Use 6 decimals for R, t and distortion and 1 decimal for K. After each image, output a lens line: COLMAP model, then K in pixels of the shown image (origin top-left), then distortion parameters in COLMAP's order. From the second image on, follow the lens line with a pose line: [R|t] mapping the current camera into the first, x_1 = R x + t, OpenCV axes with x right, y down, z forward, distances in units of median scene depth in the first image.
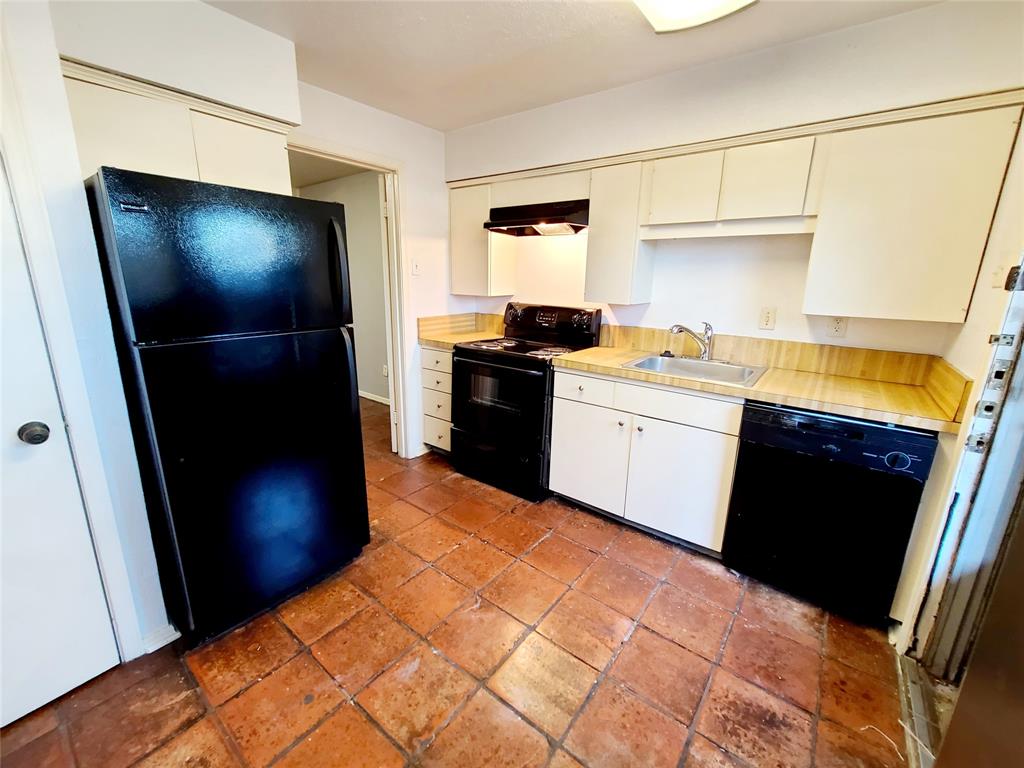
lens RADIAL K [[420.0, 0, 514.4], [0, 420.0, 383.8], [0, 0, 1]] dist [-0.000766, -0.000011]
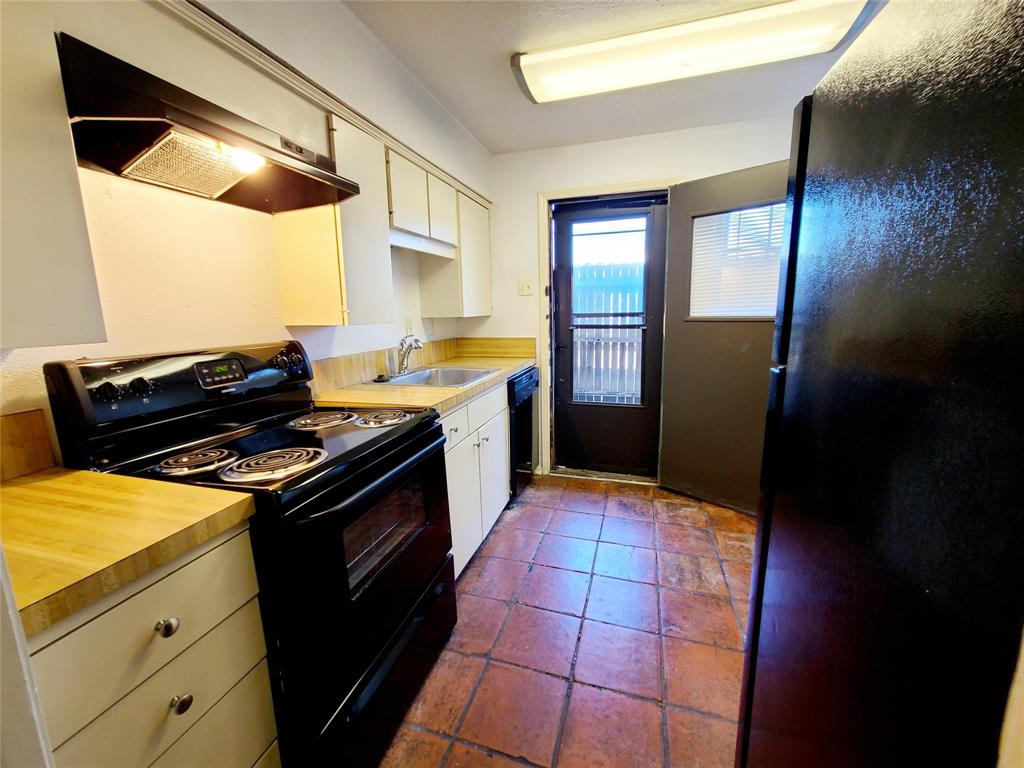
lens RADIAL K [[420.0, 0, 512.8], [0, 420.0, 377.3], [0, 0, 1]] dist [-0.000766, -0.000011]
pose [[-0.348131, -0.169499, 0.921995, -0.636664], [0.244046, 0.933219, 0.263710, -0.286454], [-0.905122, 0.316815, -0.283517, 1.222227]]
